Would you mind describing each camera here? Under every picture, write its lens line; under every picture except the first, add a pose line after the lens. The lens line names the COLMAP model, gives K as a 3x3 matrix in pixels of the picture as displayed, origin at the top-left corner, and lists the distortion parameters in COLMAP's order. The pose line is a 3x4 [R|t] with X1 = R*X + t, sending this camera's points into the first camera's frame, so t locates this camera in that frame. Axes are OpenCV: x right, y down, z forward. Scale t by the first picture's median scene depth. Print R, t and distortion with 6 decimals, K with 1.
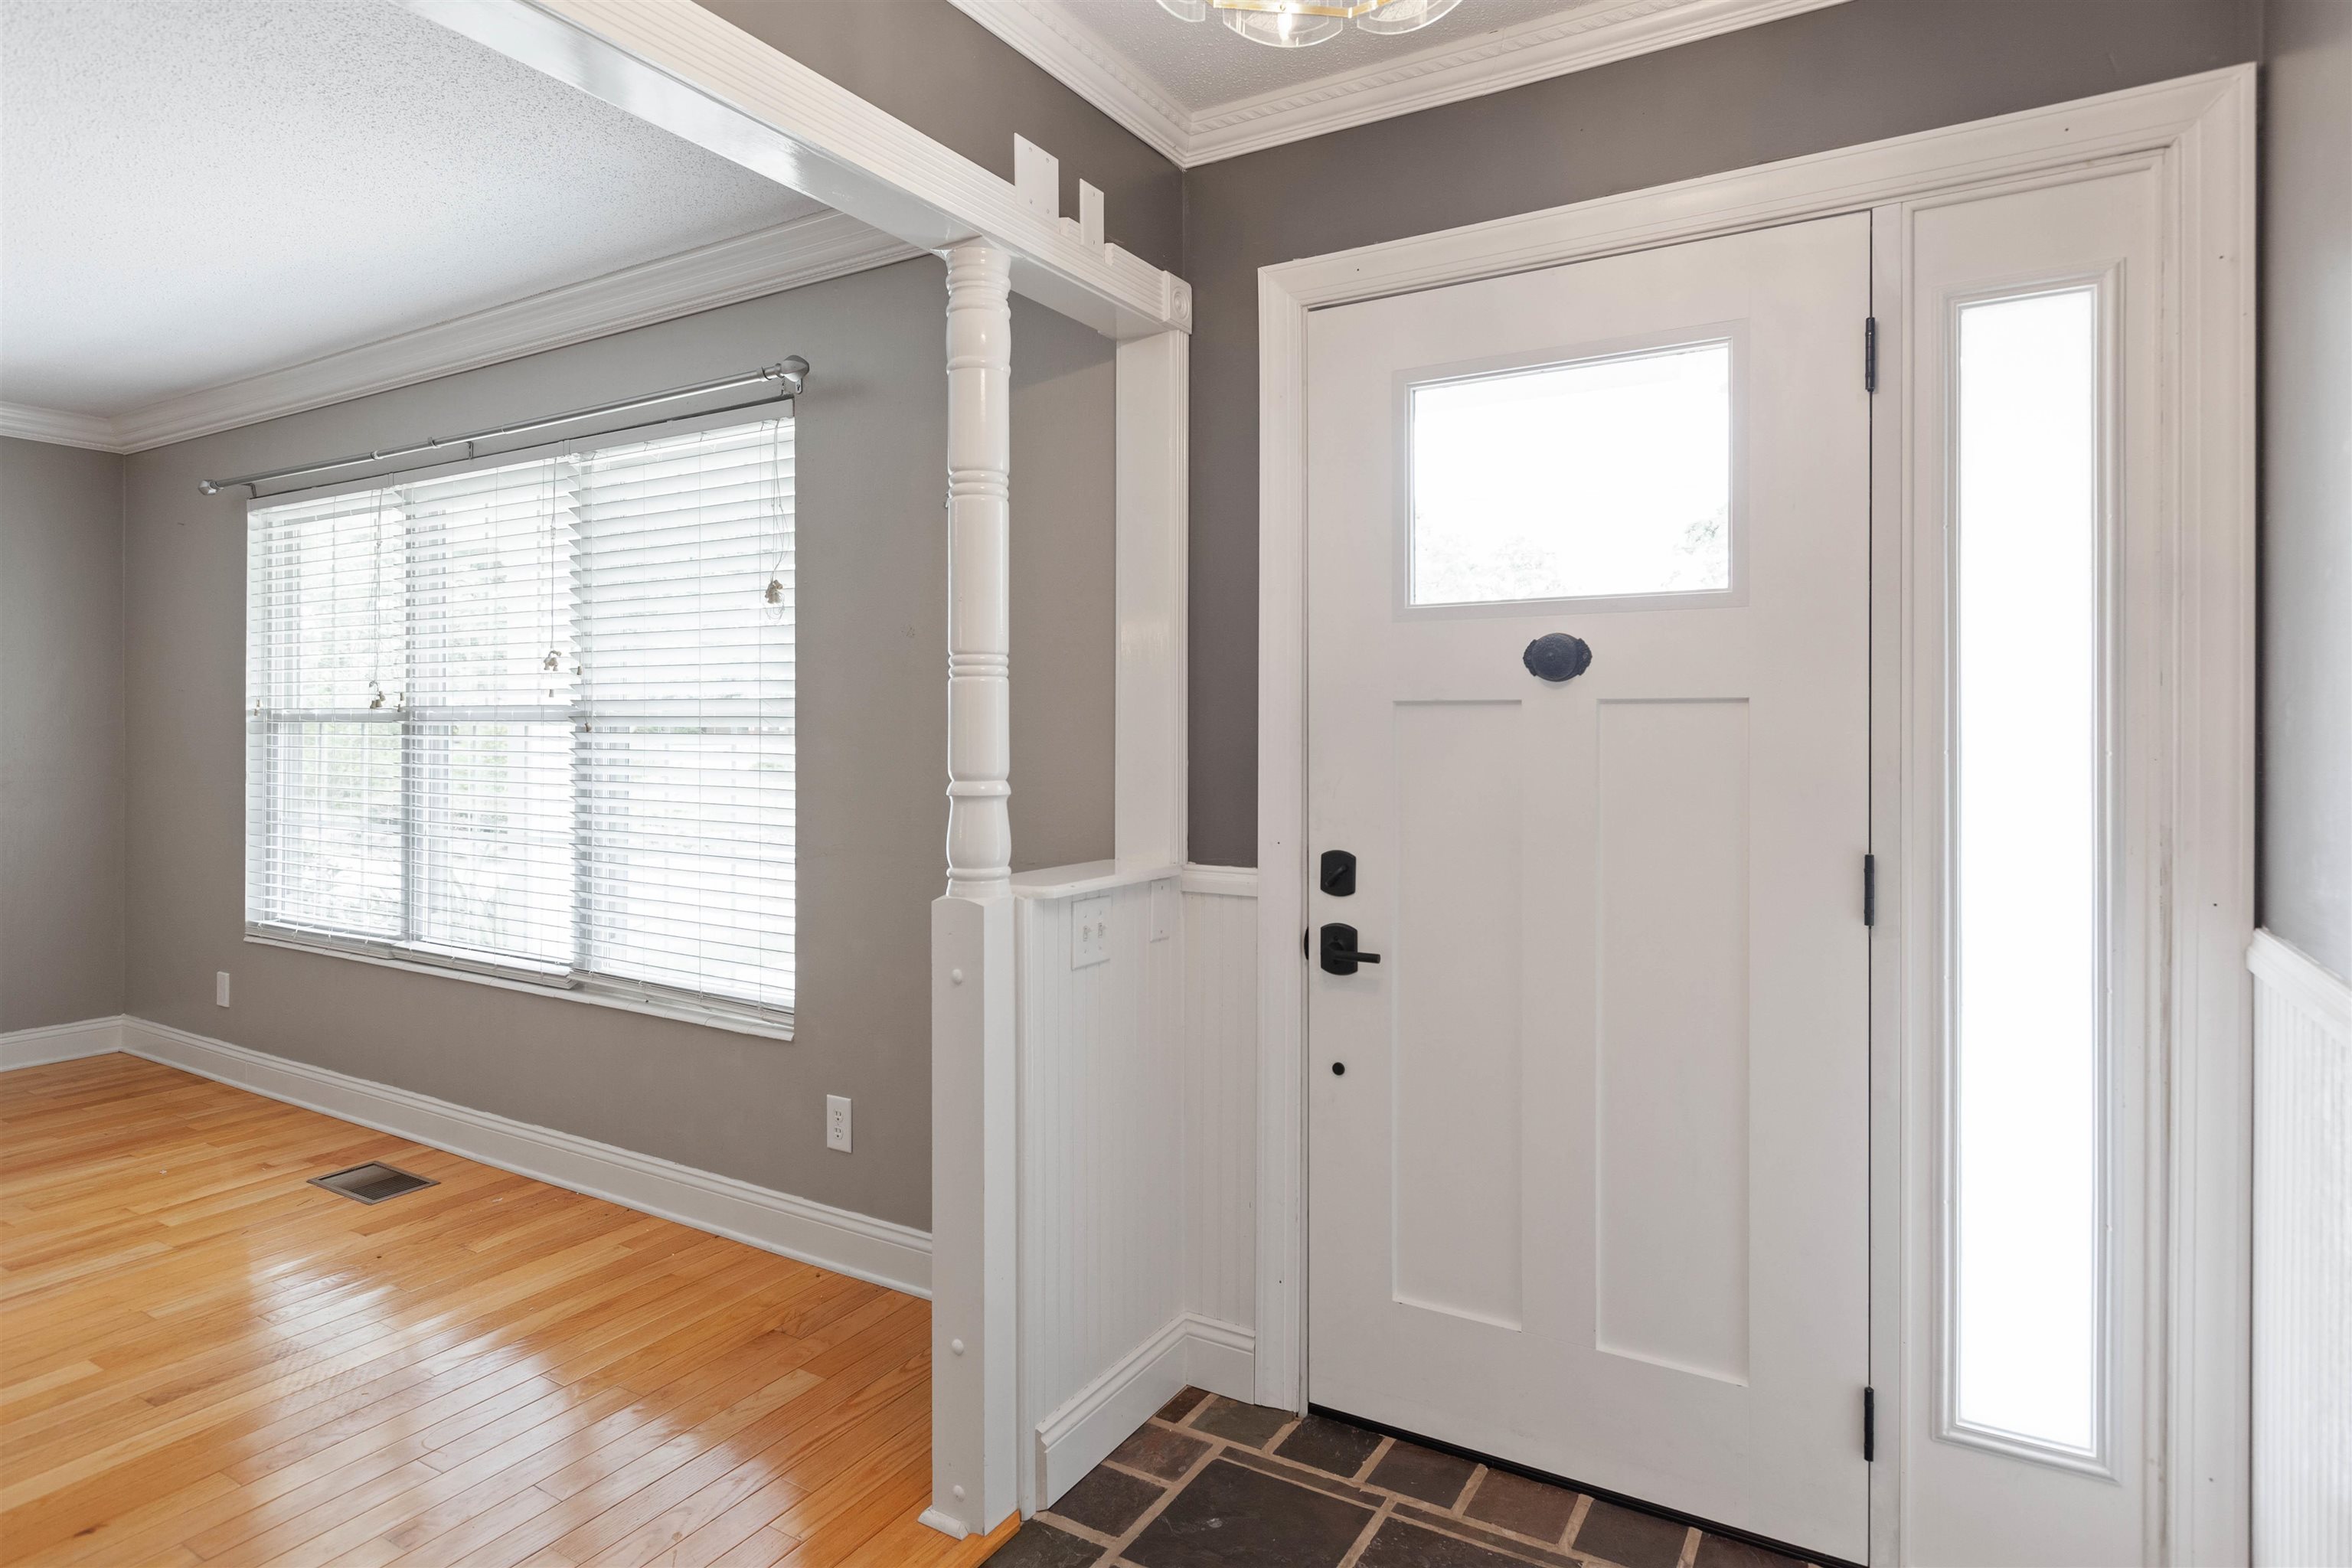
lens RADIAL K [[1267.6, 0, 1178.5], [0, 1267.6, 724.0], [0, 0, 1]] dist [-0.001390, 0.000049]
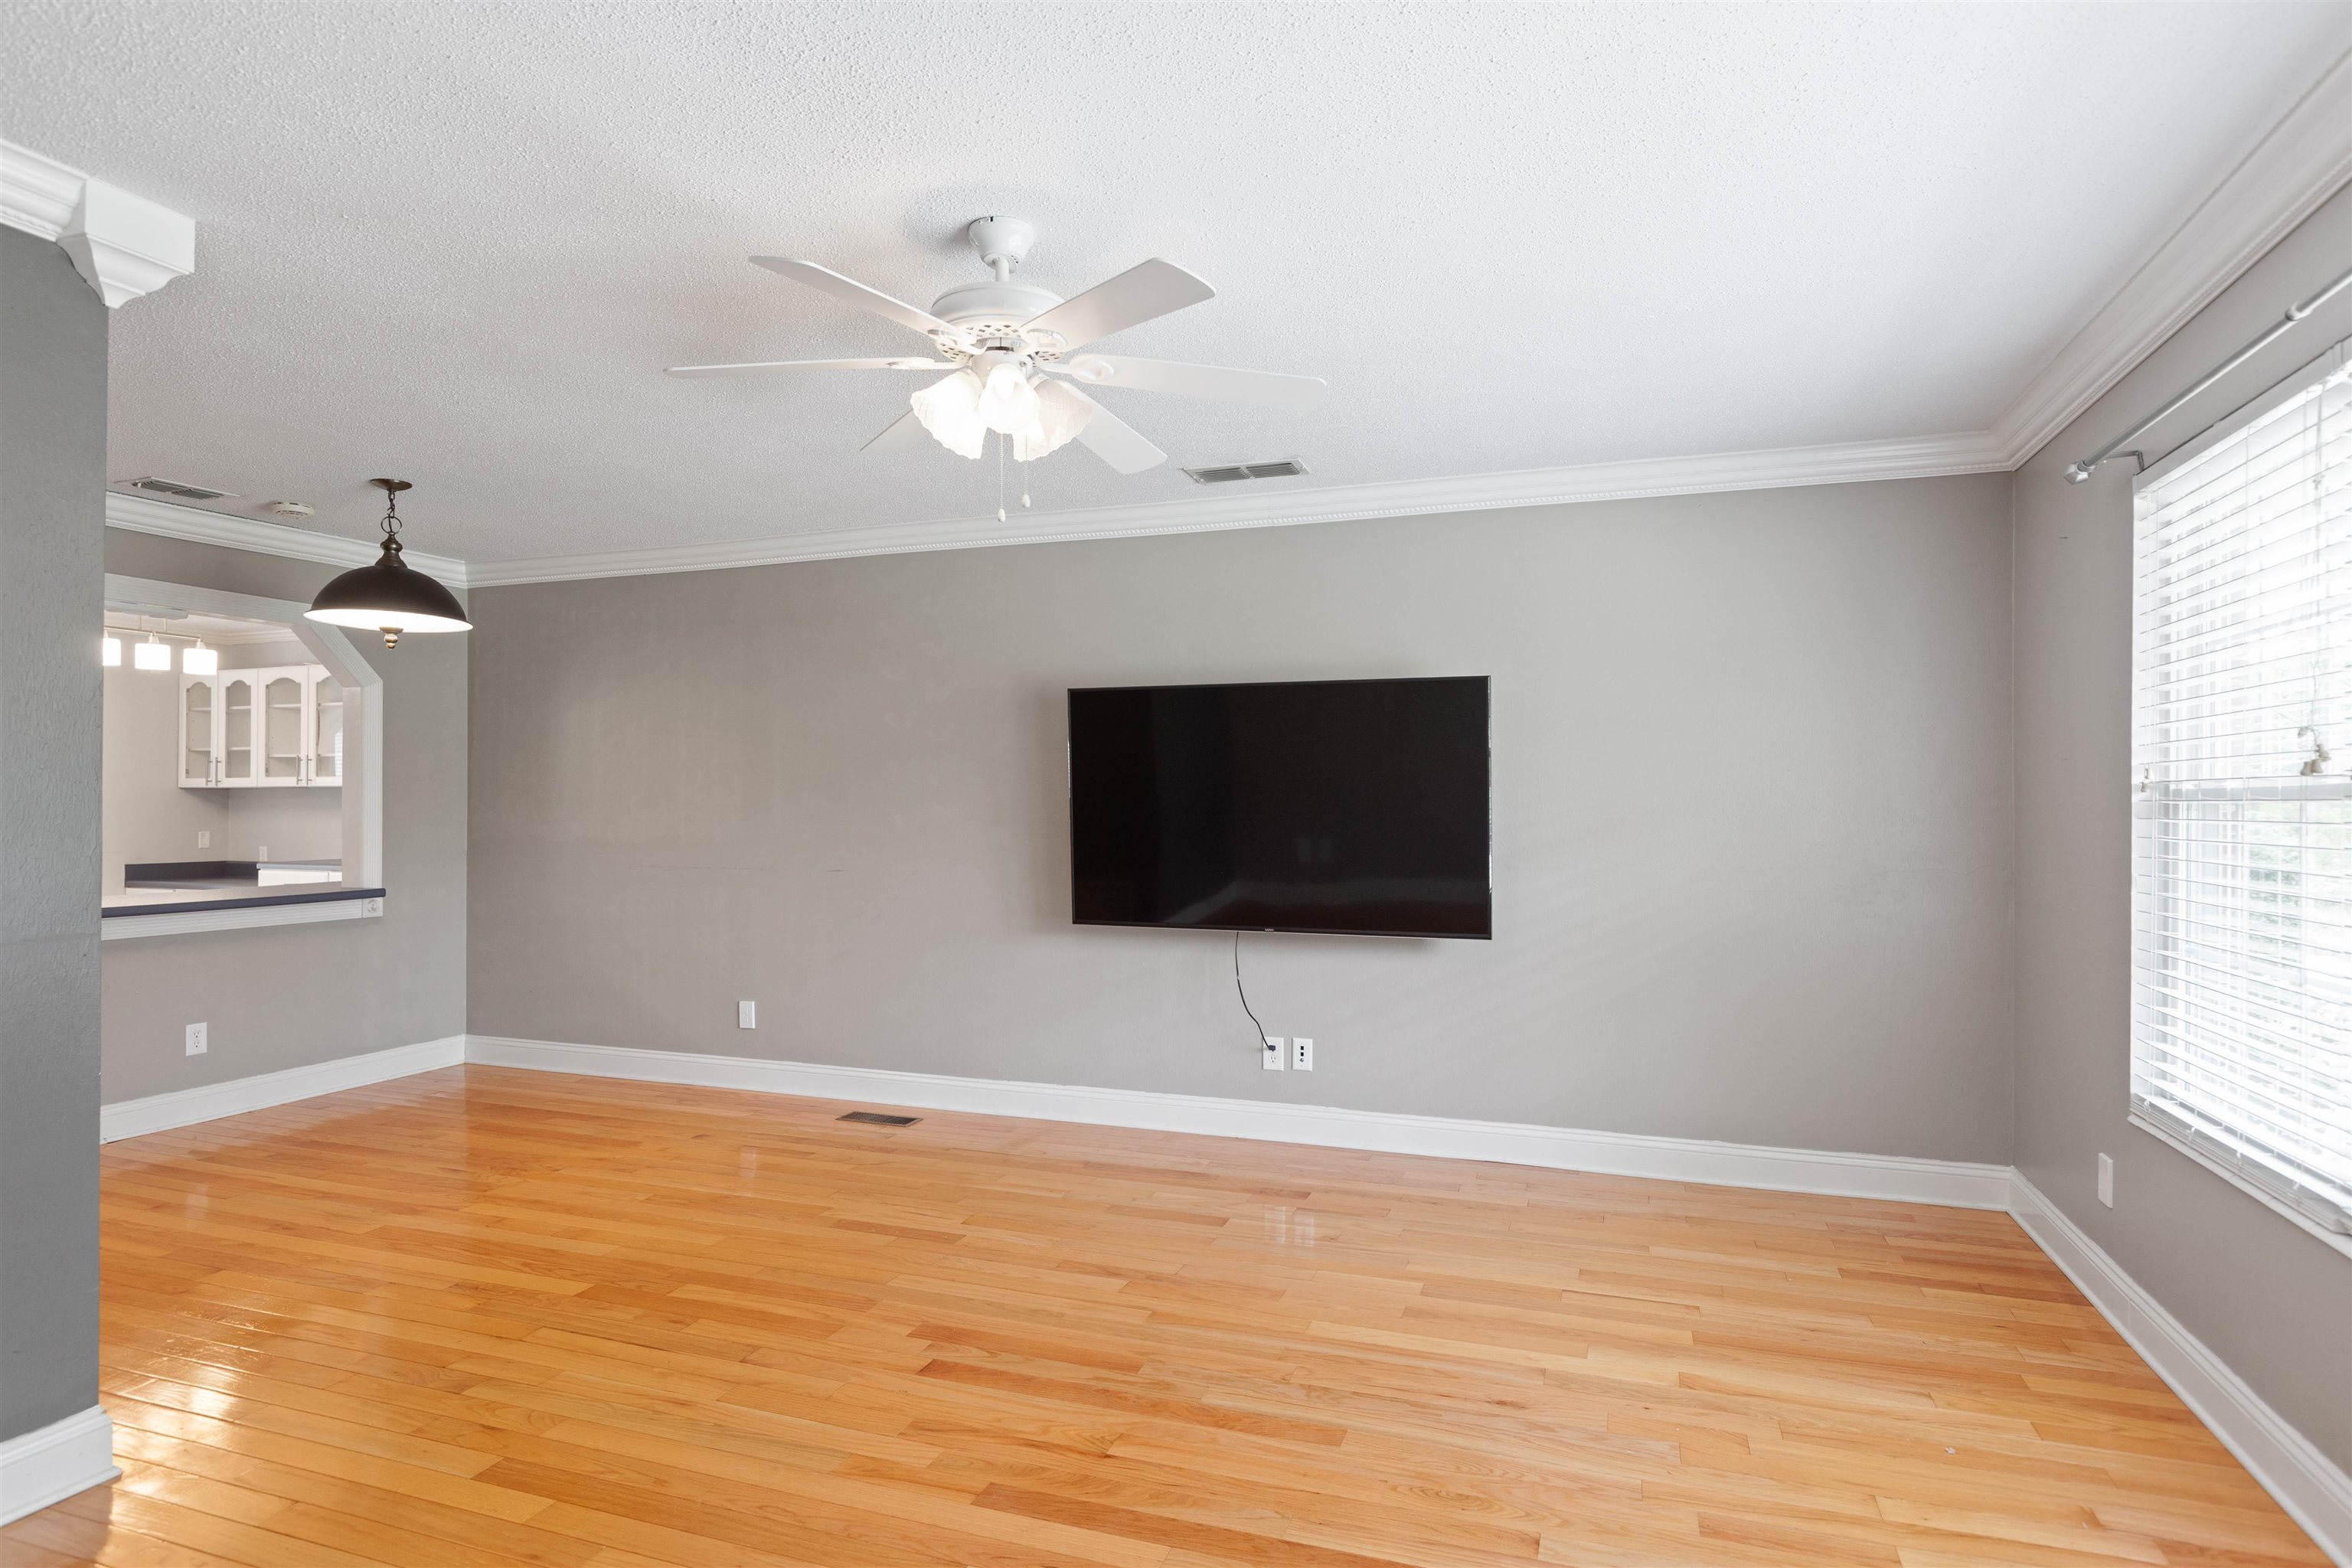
lens RADIAL K [[1263.2, 0, 1149.0], [0, 1263.2, 801.9], [0, 0, 1]] dist [-0.002218, -0.000462]
pose [[0.179824, -0.003555, -0.983692, -0.161075], [-0.001981, 0.999990, -0.003976, 0.002201], [0.983697, 0.002664, 0.179815, 0.354957]]
